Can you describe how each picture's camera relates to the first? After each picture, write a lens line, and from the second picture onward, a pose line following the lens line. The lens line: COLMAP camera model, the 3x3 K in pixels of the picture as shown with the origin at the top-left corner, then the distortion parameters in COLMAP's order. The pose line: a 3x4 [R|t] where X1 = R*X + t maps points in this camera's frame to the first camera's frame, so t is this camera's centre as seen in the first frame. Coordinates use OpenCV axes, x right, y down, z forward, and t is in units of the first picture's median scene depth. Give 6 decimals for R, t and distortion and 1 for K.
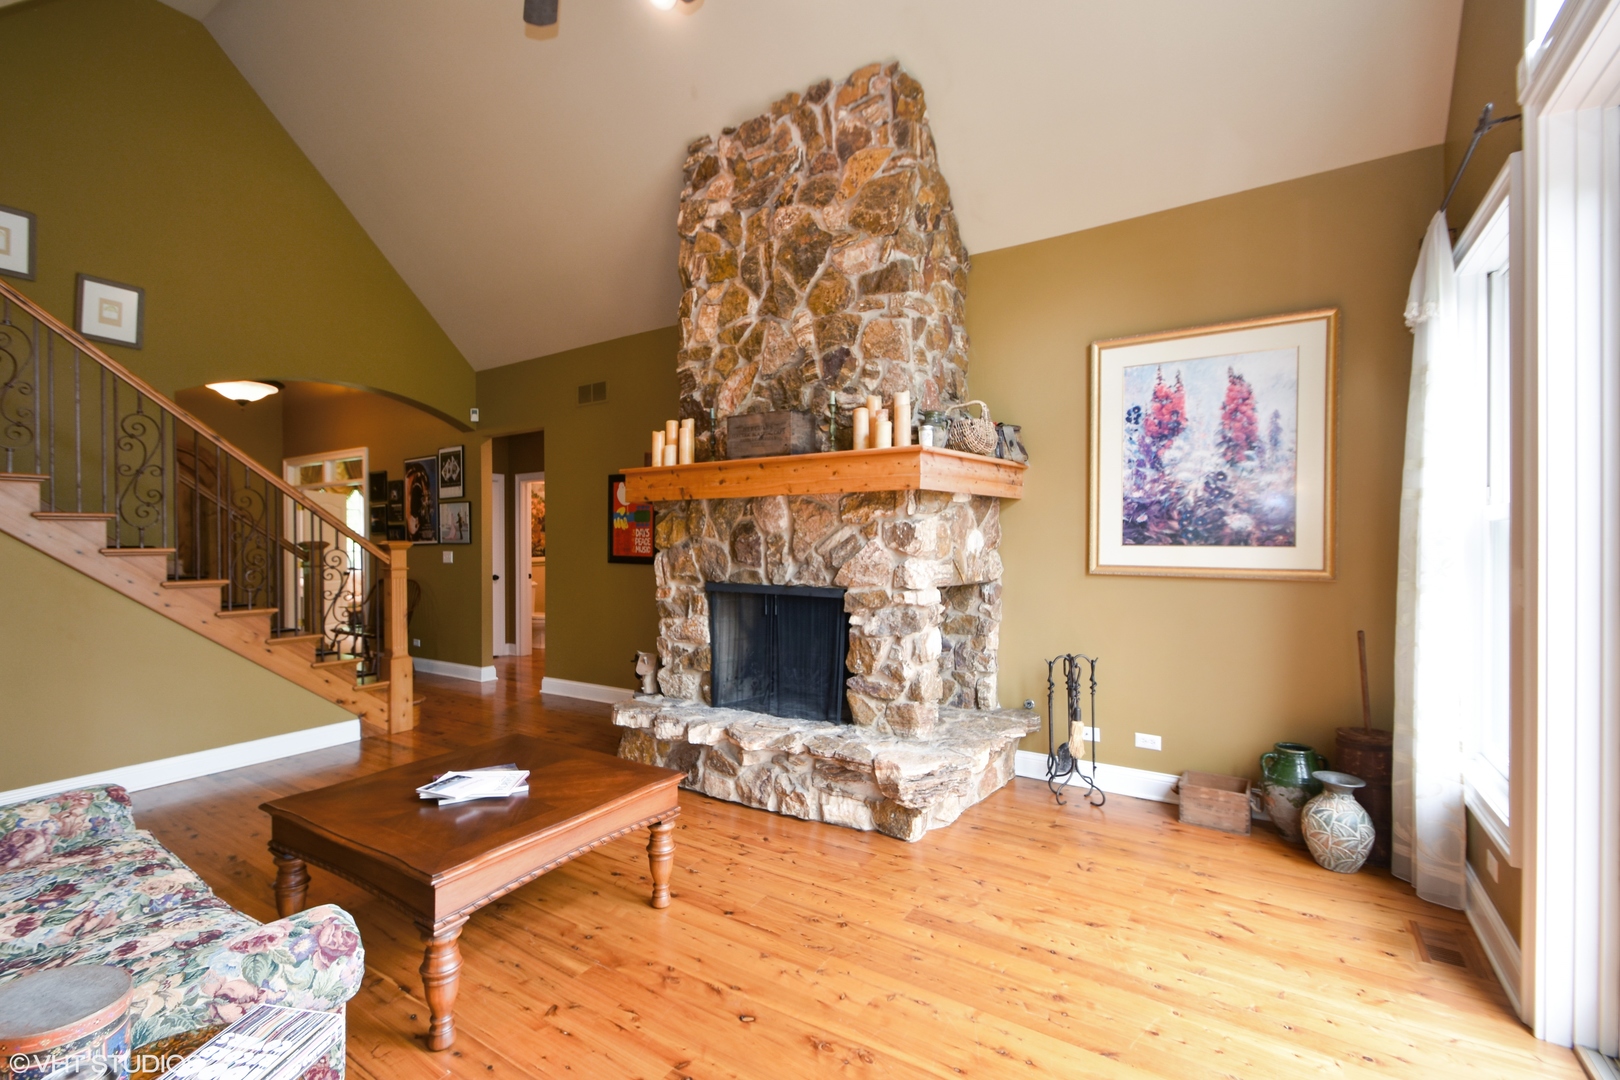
lens RADIAL K [[726.3, 0, 803.0], [0, 726.3, 541.5], [0, 0, 1]] dist [0.005242, 0.000145]
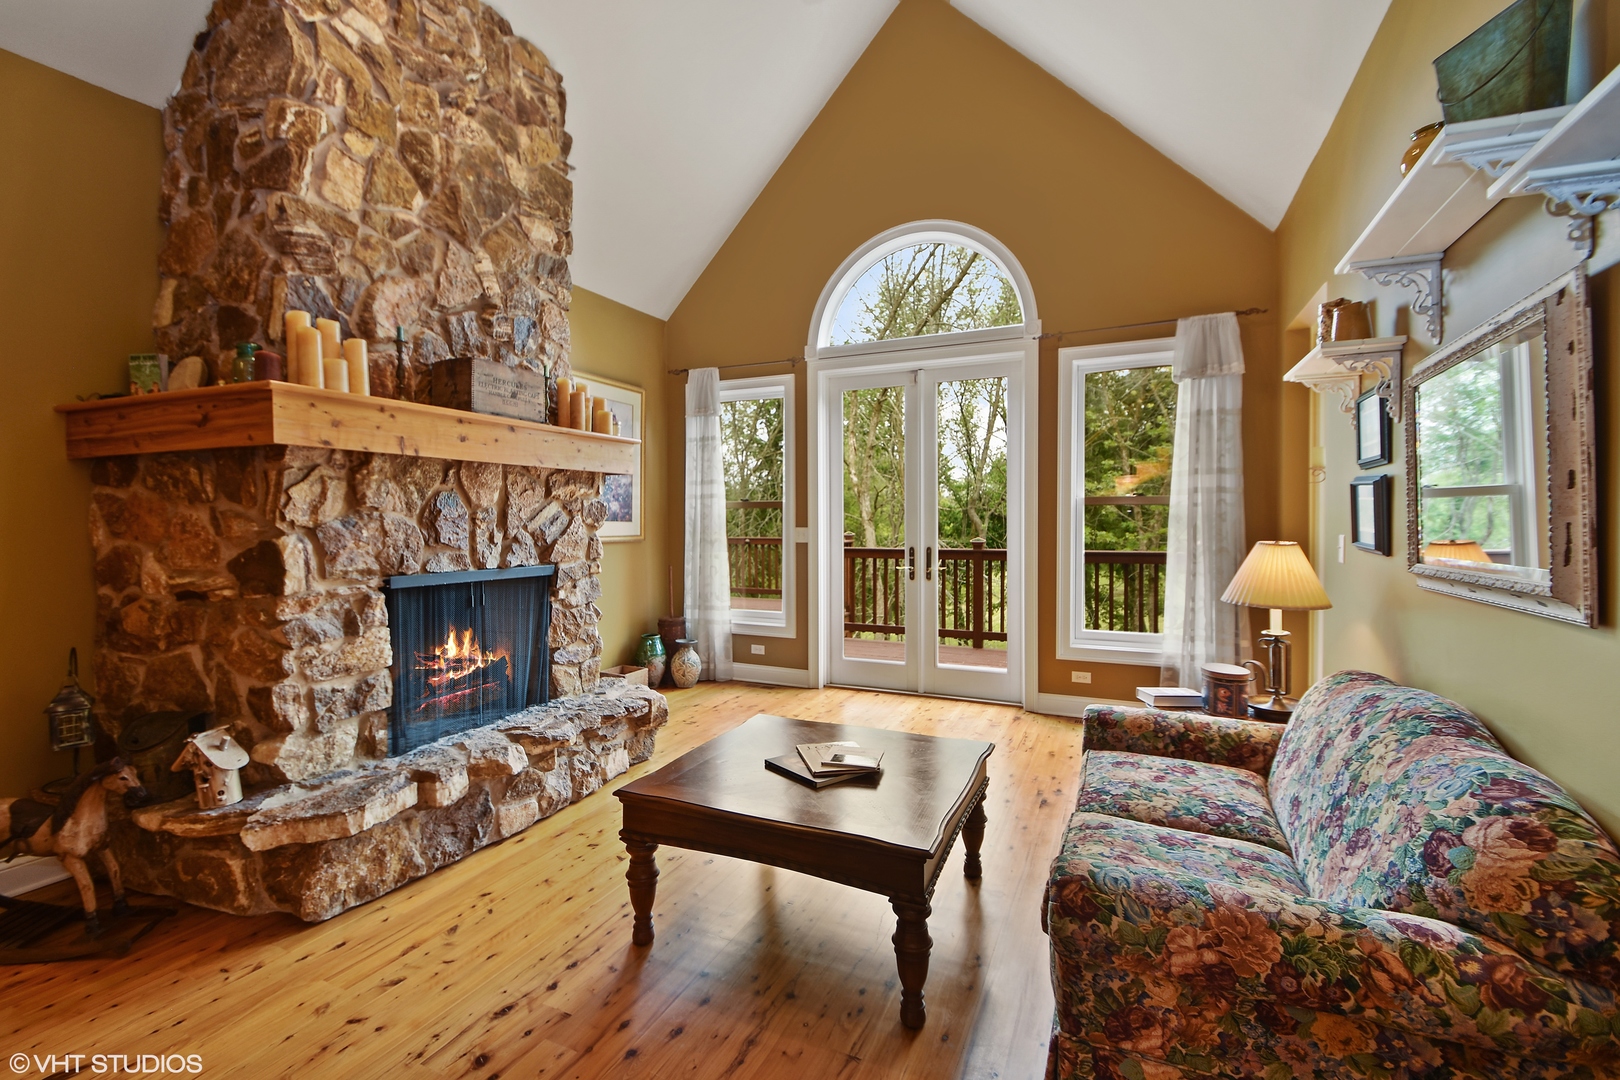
lens RADIAL K [[726.3, 0, 762.0], [0, 726.3, 519.7], [0, 0, 1]] dist [0.005242, 0.000145]
pose [[-0.123405, 0.003714, 0.992349, -0.944744], [0.007429, 0.999968, -0.002819, 0.007765], [-0.992329, 0.007025, -0.123429, 0.813463]]
